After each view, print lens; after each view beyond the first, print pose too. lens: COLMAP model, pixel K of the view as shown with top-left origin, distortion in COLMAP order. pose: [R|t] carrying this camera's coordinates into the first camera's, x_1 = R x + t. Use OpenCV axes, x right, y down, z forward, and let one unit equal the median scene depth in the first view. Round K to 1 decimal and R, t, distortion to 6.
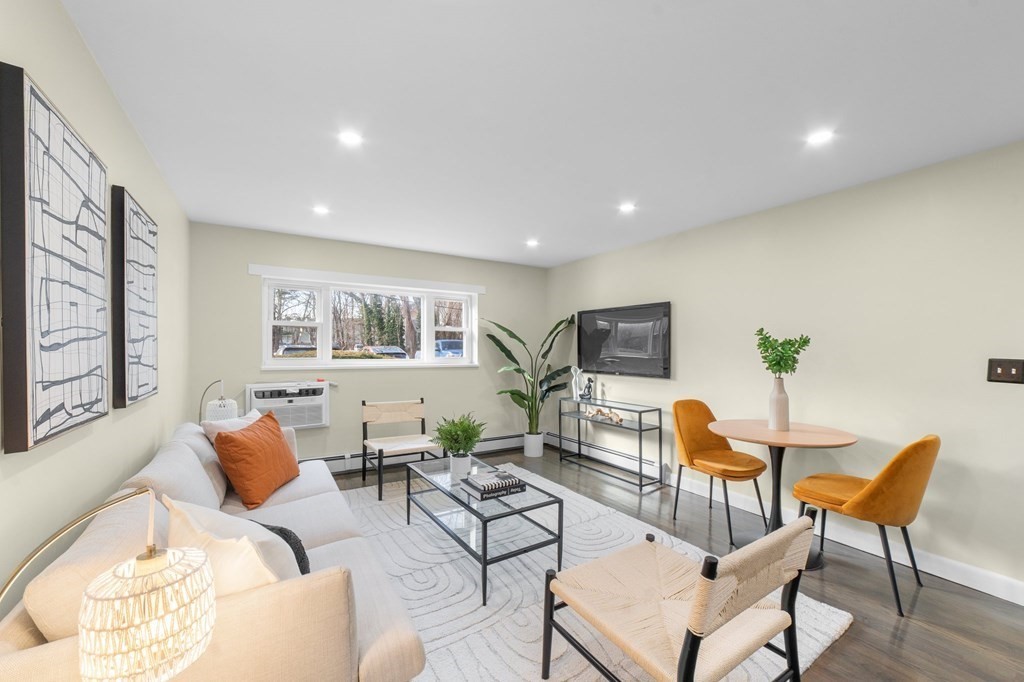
lens RADIAL K [[408.2, 0, 514.2], [0, 408.2, 354.3], [0, 0, 1]] dist [-0.001510, -0.000078]
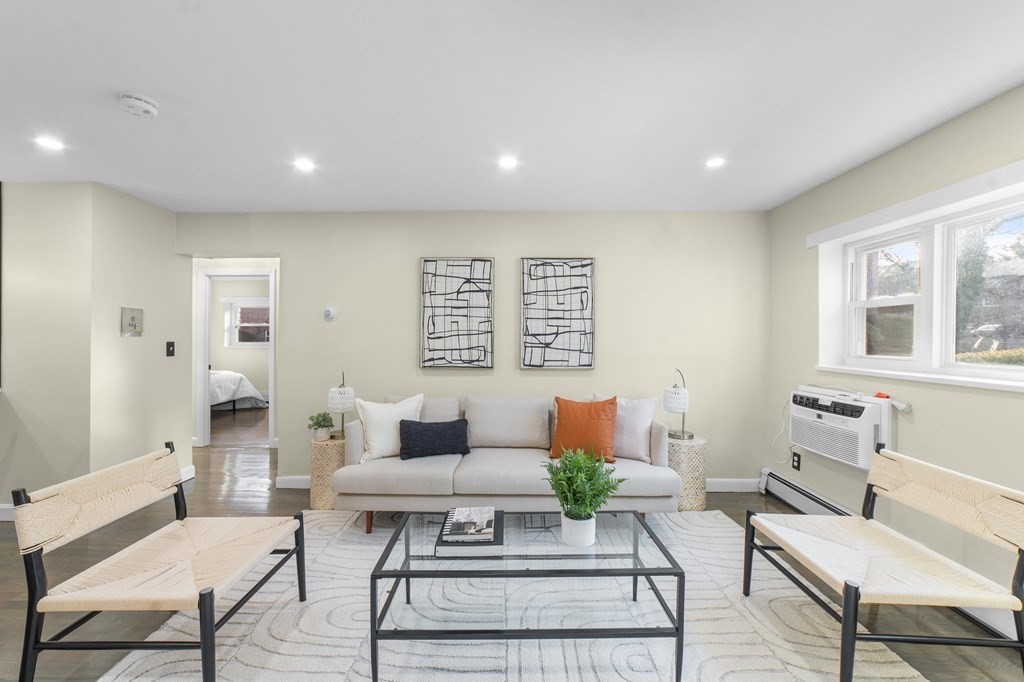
lens RADIAL K [[401.4, 0, 501.5], [0, 401.4, 334.0], [0, 0, 1]] dist [0.000008, 0.000089]
pose [[-0.563873, -0.014416, -0.825736, 0.326143], [-0.018391, 0.999819, -0.004897, -0.012138], [0.825657, 0.012425, -0.564036, 0.938959]]
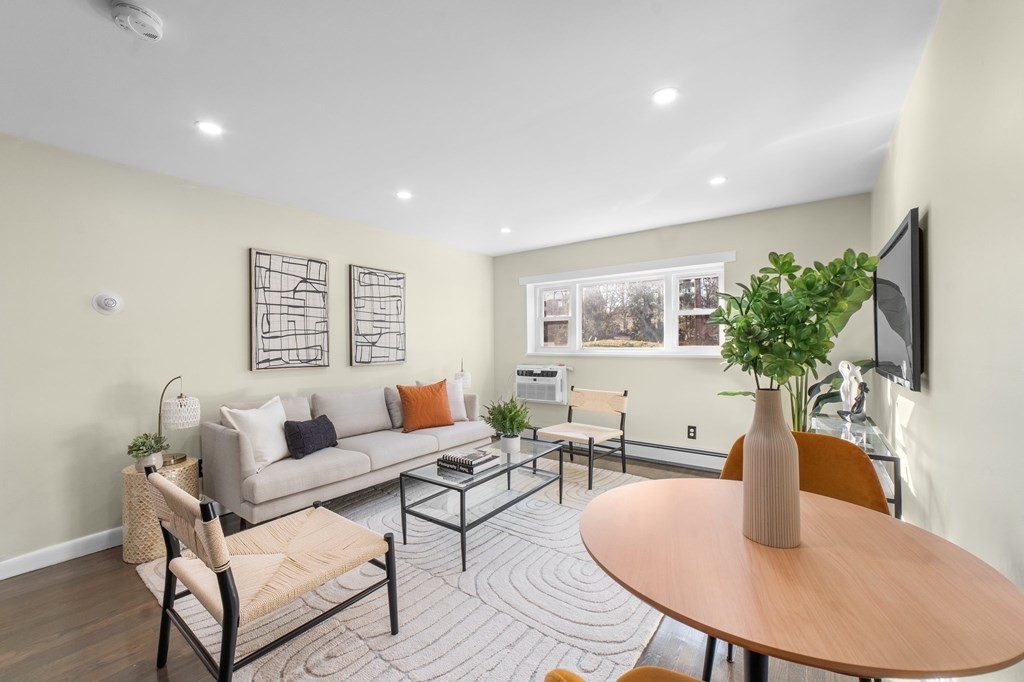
lens RADIAL K [[425.8, 0, 512.0], [0, 425.8, 341.0], [0, 0, 1]] dist [-0.037260, 0.000182]
pose [[0.345971, -0.013915, -0.938142, 0.675718], [-0.002770, 0.999871, -0.015852, 0.015483], [0.938241, 0.008083, 0.345887, 0.473565]]
